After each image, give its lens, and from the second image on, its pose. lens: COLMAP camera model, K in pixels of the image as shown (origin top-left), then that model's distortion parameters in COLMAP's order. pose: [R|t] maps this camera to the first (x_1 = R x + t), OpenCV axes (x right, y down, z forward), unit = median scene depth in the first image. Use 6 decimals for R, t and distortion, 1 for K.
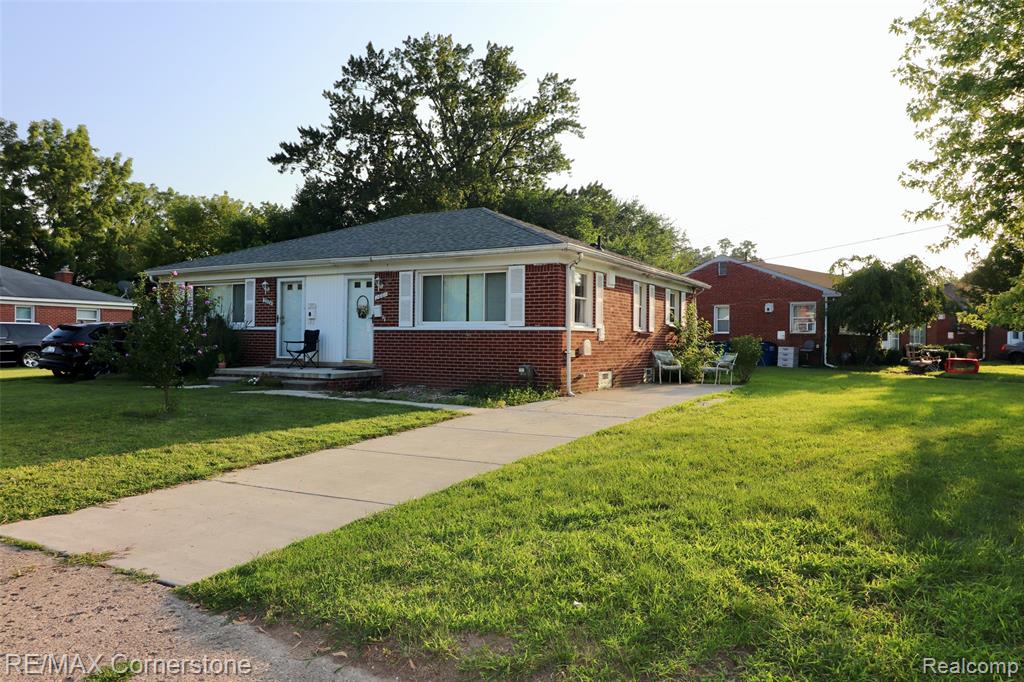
lens RADIAL K [[699.6, 0, 512.0], [0, 699.6, 341.0], [0, 0, 1]] dist [0.004338, 0.003835]
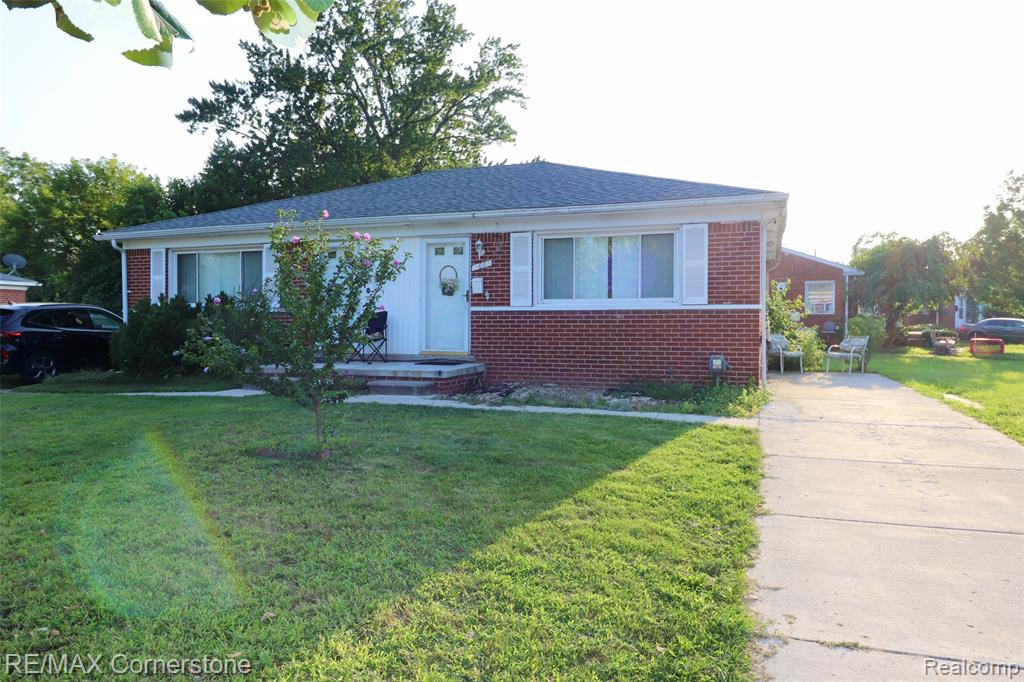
lens RADIAL K [[699.6, 0, 512.0], [0, 699.6, 341.0], [0, 0, 1]] dist [0.004338, 0.003835]
pose [[0.985970, -0.012397, 0.166462, -0.087332], [0.008664, 0.999695, 0.023132, -0.000124], [-0.166698, -0.021365, 0.985777, 0.078168]]
